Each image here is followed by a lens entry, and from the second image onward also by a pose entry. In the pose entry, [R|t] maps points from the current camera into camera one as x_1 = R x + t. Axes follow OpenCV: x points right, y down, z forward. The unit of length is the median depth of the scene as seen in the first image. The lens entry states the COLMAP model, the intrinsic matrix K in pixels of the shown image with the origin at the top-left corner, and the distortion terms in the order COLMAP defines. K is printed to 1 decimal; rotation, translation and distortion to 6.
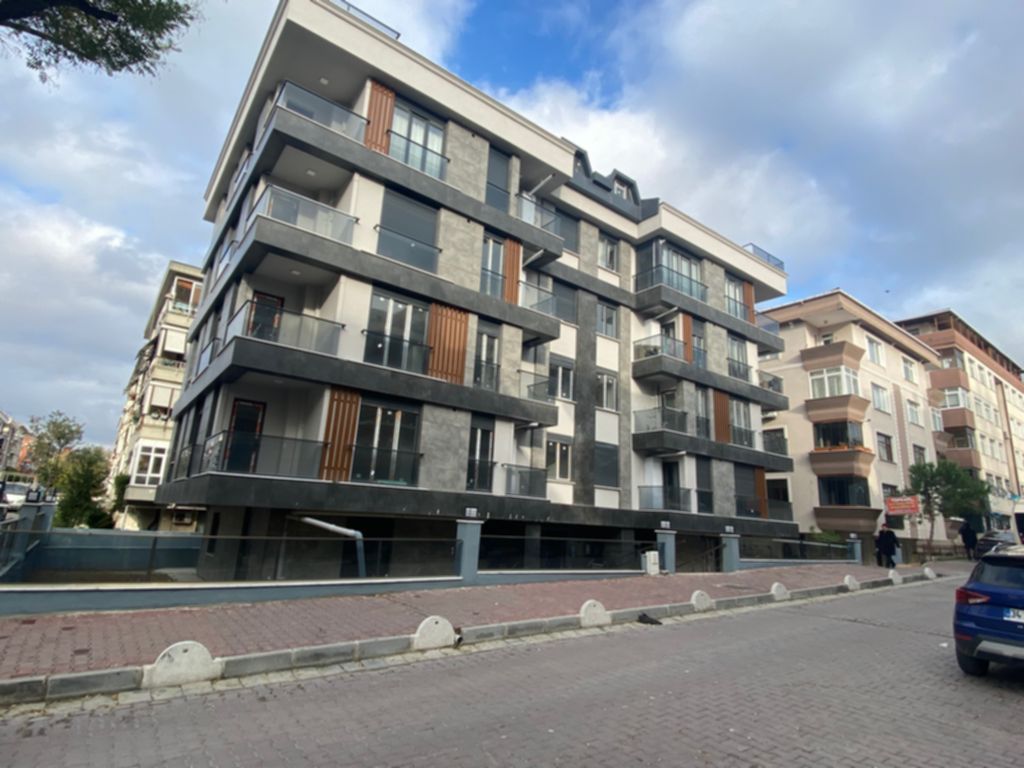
lens RADIAL K [[544.1, 0, 517.1], [0, 544.1, 383.9], [0, 0, 1]] dist [-0.000714, -0.000107]
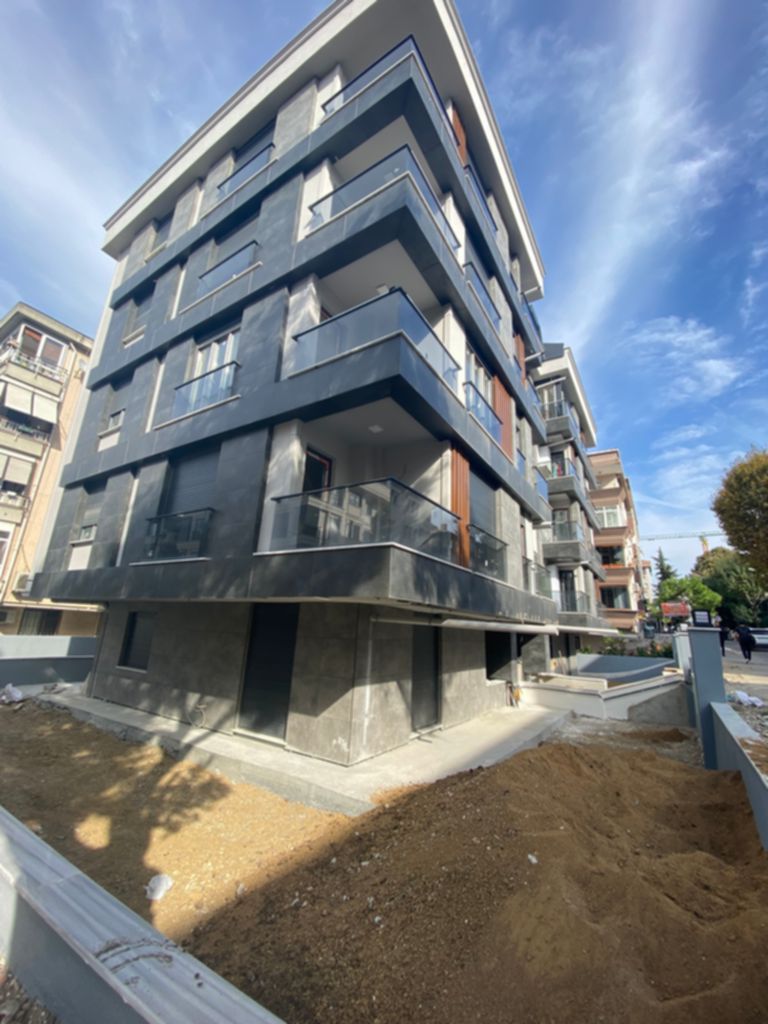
lens RADIAL K [[417.8, 0, 386.4], [0, 417.8, 509.1], [0, 0, 1]] dist [-0.001630, -0.000266]
pose [[0.941689, 0.087480, 0.324914, -0.293988], [-0.082393, 0.996166, -0.029411, 0.057742], [-0.326241, 0.000925, 0.945286, 0.228514]]
